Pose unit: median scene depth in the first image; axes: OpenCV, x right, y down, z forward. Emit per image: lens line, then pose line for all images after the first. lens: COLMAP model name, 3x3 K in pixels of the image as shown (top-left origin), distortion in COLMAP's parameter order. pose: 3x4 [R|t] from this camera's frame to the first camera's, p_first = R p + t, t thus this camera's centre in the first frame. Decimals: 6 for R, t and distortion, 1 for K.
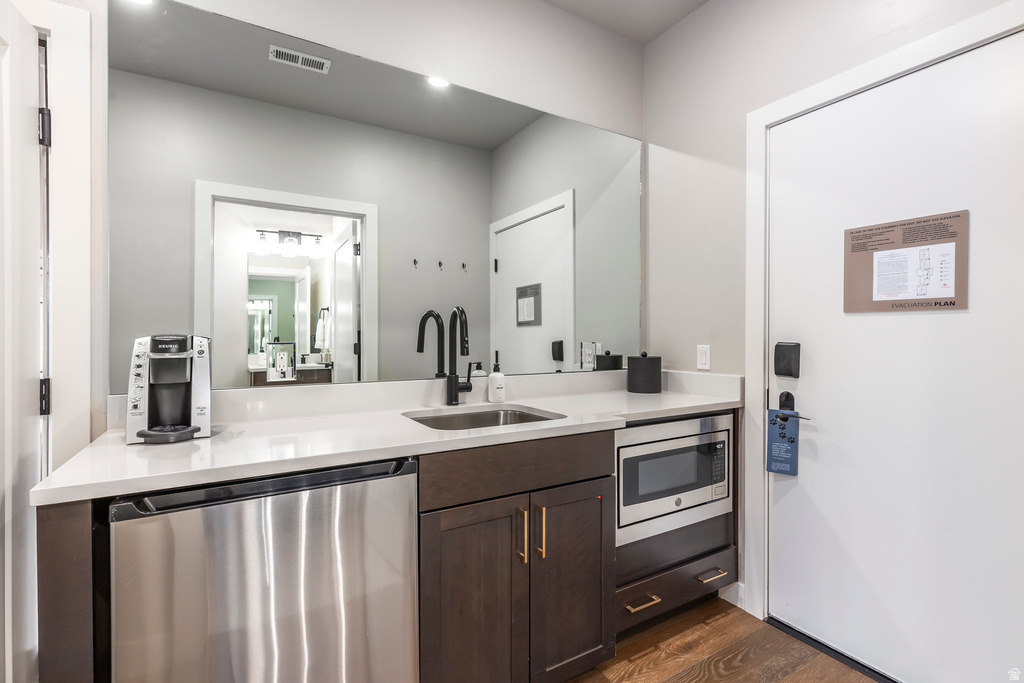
lens RADIAL K [[465.1, 0, 519.0], [0, 465.1, 346.6], [0, 0, 1]] dist [0.002496, 0.000235]
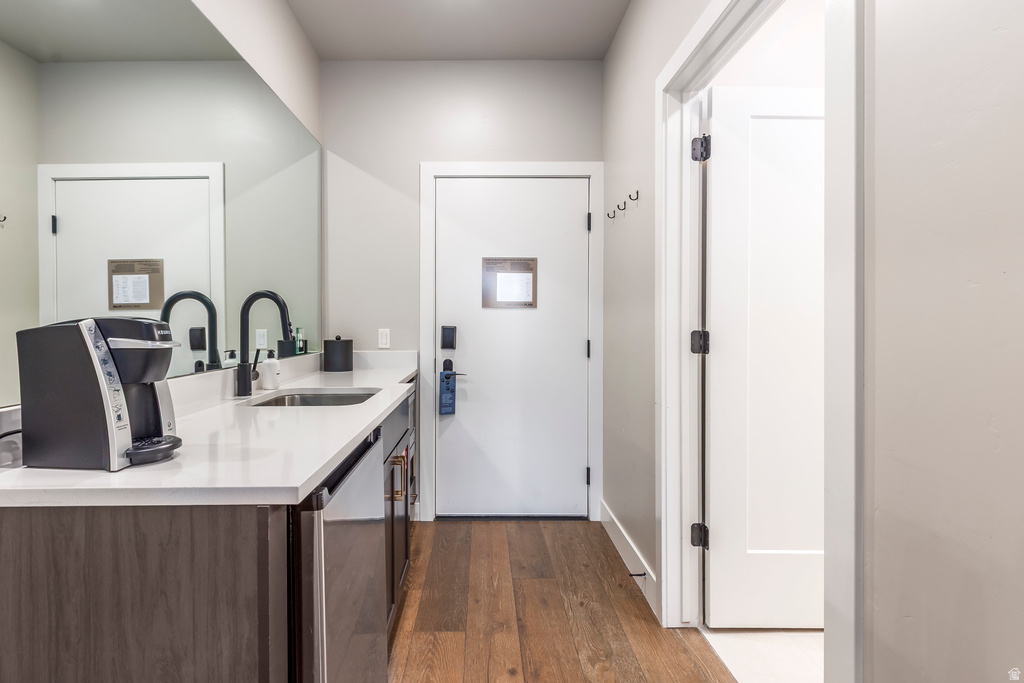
lens RADIAL K [[461.6, 0, 514.4], [0, 461.6, 336.1], [0, 0, 1]] dist [-0.000809, -0.000286]
pose [[0.516643, -0.026505, 0.855790, -0.570459], [0.021795, 0.999604, 0.017801, 0.001658], [-0.855923, 0.009455, 0.517016, 0.053550]]
